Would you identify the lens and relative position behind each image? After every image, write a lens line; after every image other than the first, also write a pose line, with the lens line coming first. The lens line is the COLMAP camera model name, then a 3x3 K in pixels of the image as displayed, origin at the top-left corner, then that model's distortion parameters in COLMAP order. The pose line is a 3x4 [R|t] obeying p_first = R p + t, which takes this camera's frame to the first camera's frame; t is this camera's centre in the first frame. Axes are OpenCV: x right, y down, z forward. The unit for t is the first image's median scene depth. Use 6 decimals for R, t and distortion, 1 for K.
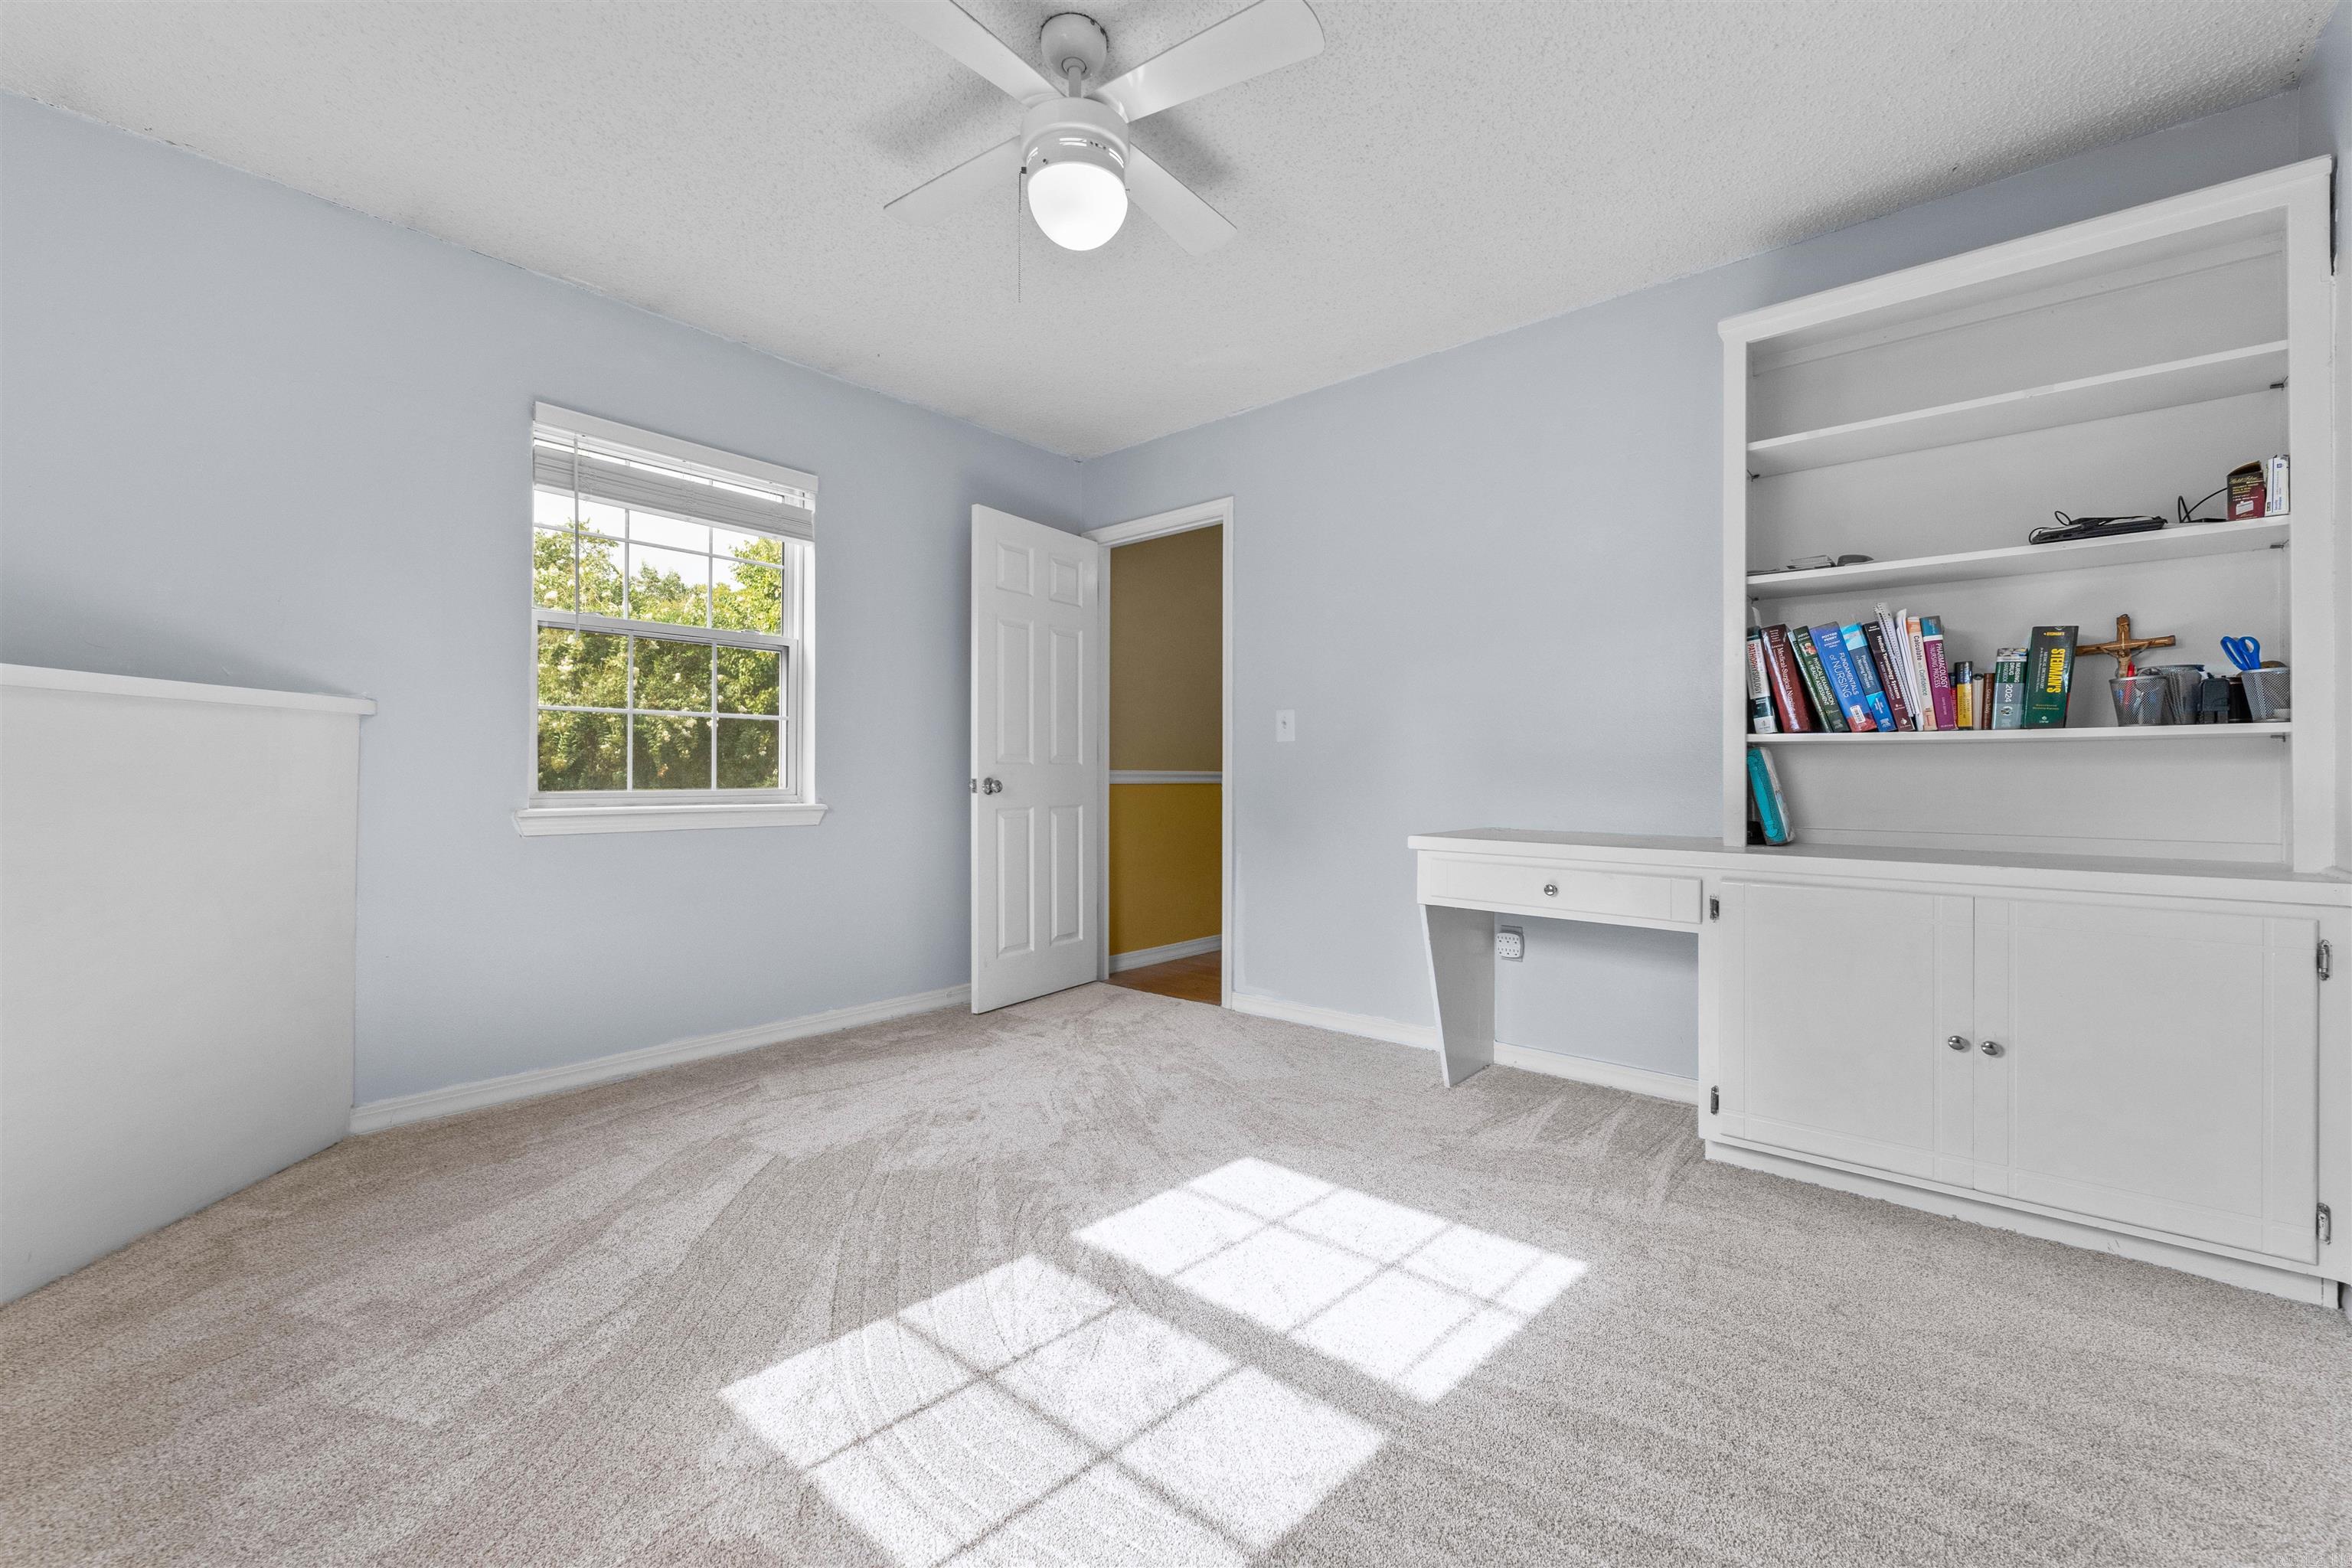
lens RADIAL K [[958.4, 0, 1171.1], [0, 958.4, 763.6], [0, 0, 1]] dist [0.000626, -0.000417]
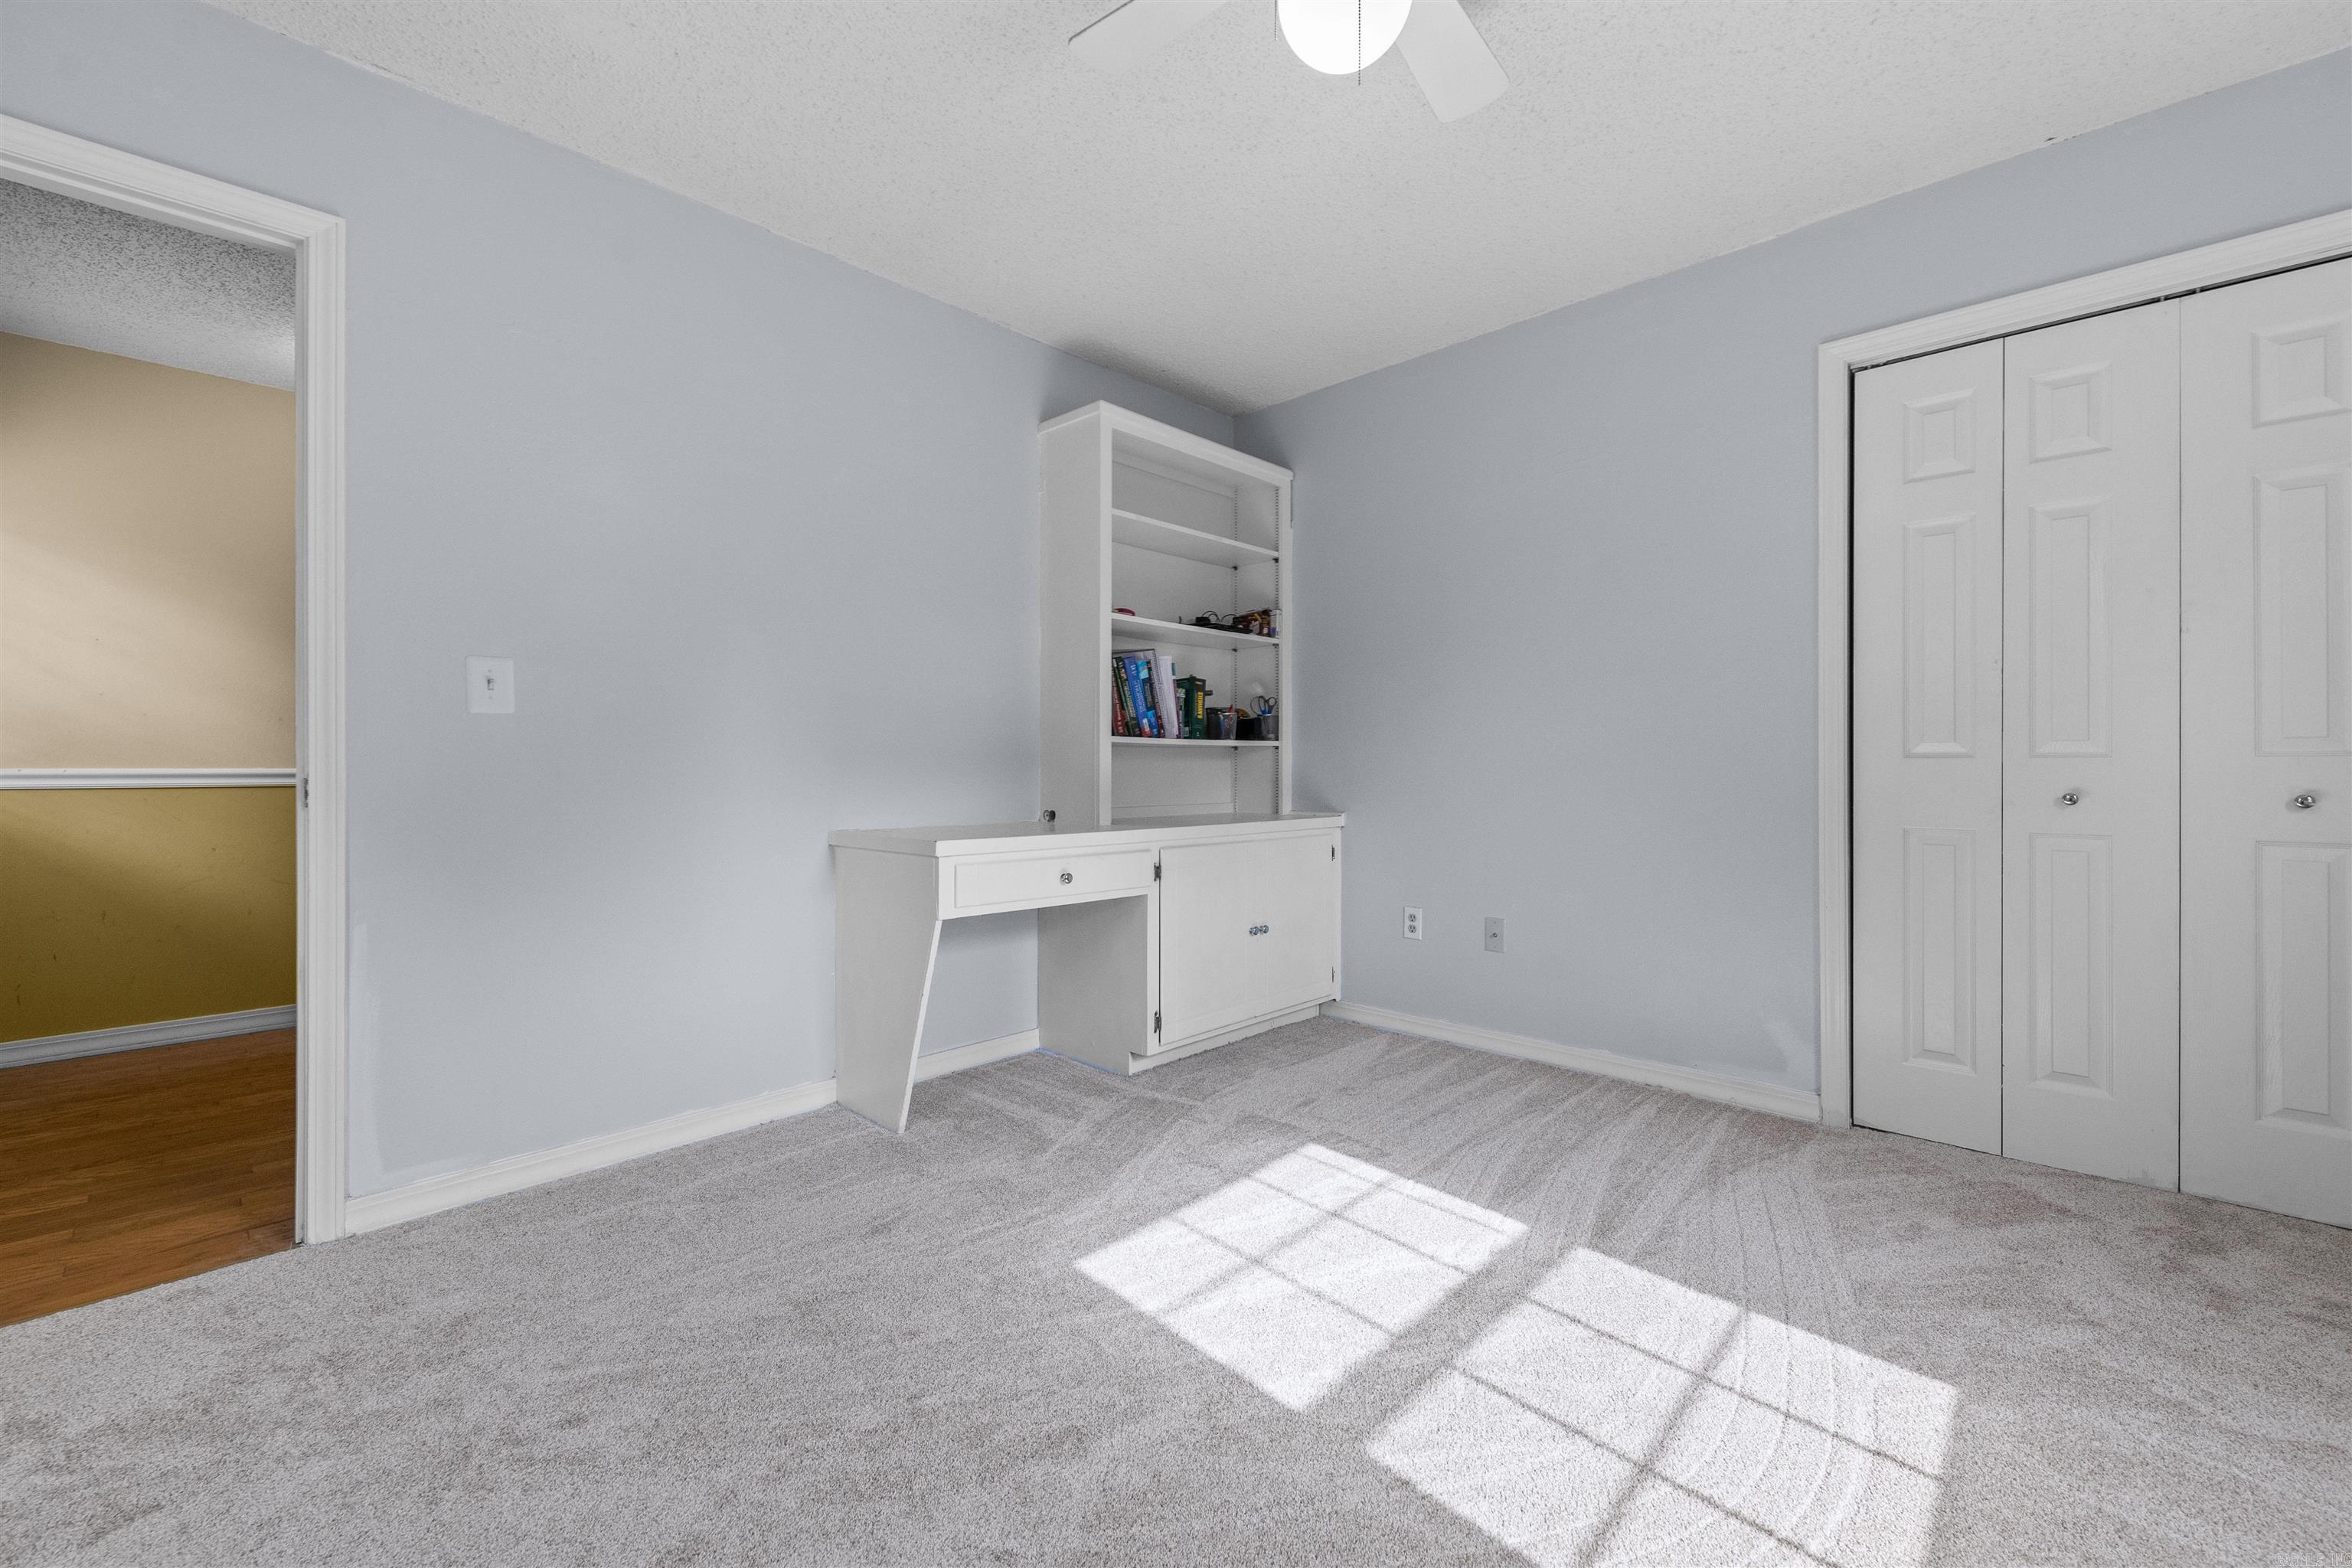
lens RADIAL K [[958.4, 0, 1171.1], [0, 958.4, 763.6], [0, 0, 1]] dist [0.000626, -0.000417]
pose [[0.047900, 0.000763, 0.998852, -0.718645], [-0.008886, 0.999960, -0.000337, 0.006120], [-0.998813, -0.008860, 0.047905, 0.927699]]
